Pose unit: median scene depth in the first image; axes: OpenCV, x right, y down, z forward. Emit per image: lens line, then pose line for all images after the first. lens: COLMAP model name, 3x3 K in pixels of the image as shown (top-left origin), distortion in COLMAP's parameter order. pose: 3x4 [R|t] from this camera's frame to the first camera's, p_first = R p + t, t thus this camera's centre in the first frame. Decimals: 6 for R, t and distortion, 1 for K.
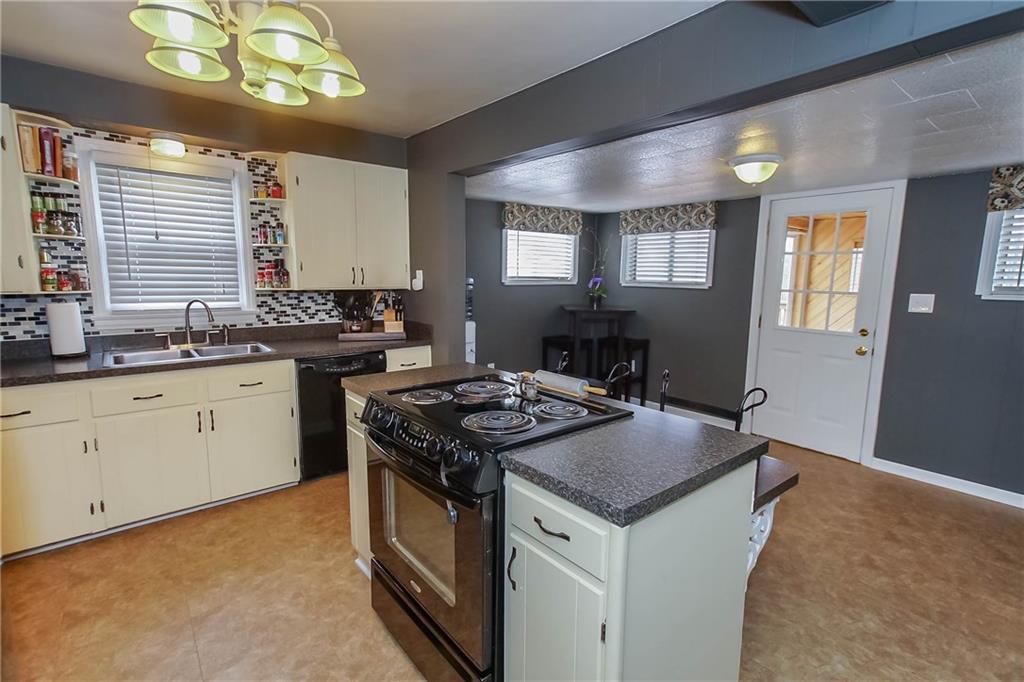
lens RADIAL K [[484.7, 0, 511.1], [0, 484.7, 338.3], [0, 0, 1]] dist [-0.004016, 0.016108]
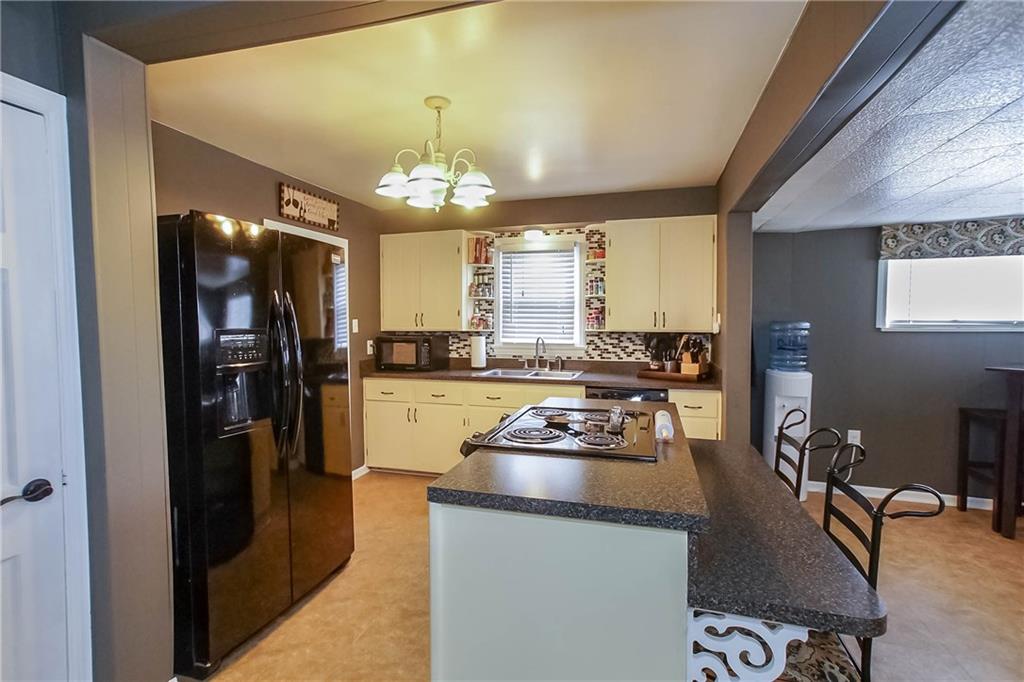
lens RADIAL K [[484.7, 0, 505.8], [0, 484.7, 336.7], [0, 0, 1]] dist [-0.004016, 0.016108]
pose [[0.560482, 0.020328, -0.827917, 0.423824], [-0.105364, 0.993325, -0.046940, -0.002934], [0.821437, 0.113541, 0.558883, 0.117978]]
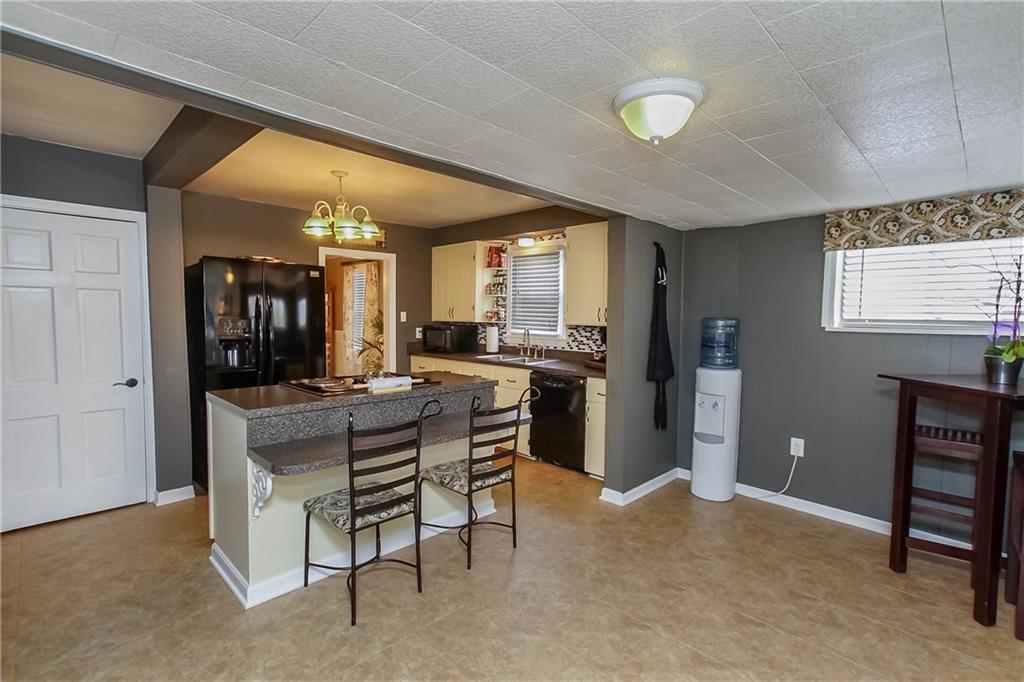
lens RADIAL K [[484.7, 0, 505.4], [0, 484.7, 338.3], [0, 0, 1]] dist [-0.004016, 0.016108]
pose [[0.092468, 0.044977, -0.994699, 0.916130], [-0.144449, 0.989017, 0.031292, -0.080047], [0.985182, 0.140790, 0.097949, 0.703955]]
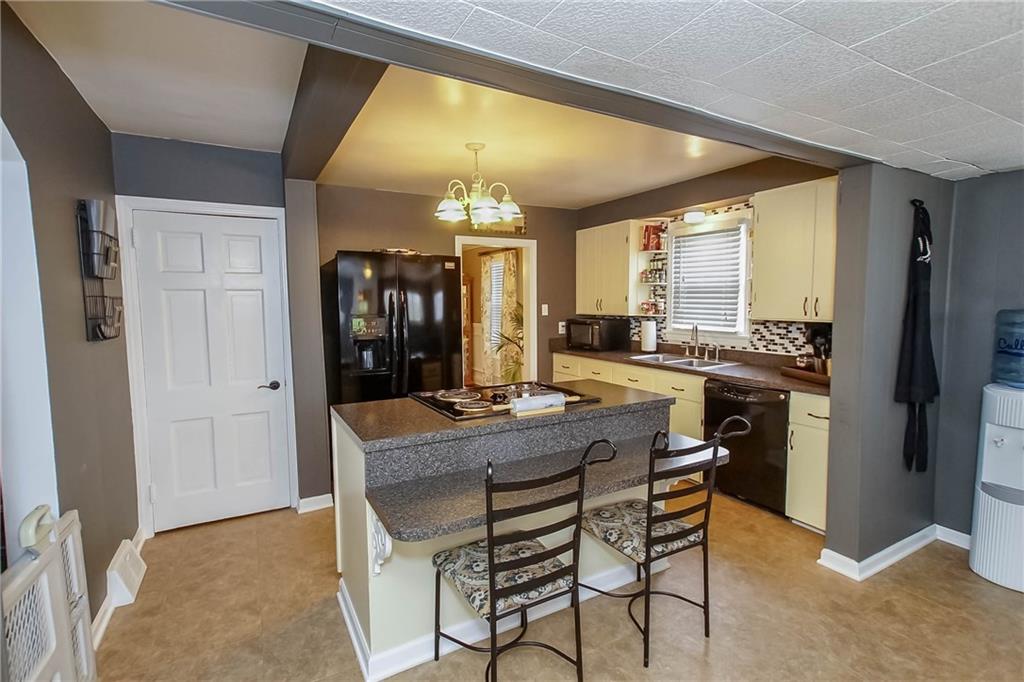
lens RADIAL K [[484.7, 0, 509.9], [0, 484.7, 338.0], [0, 0, 1]] dist [-0.004016, 0.016108]
pose [[-0.172340, 0.069338, -0.982594, 0.708298], [-0.127287, 0.987589, 0.092015, -0.089677], [0.976779, 0.140930, -0.161375, 0.657295]]
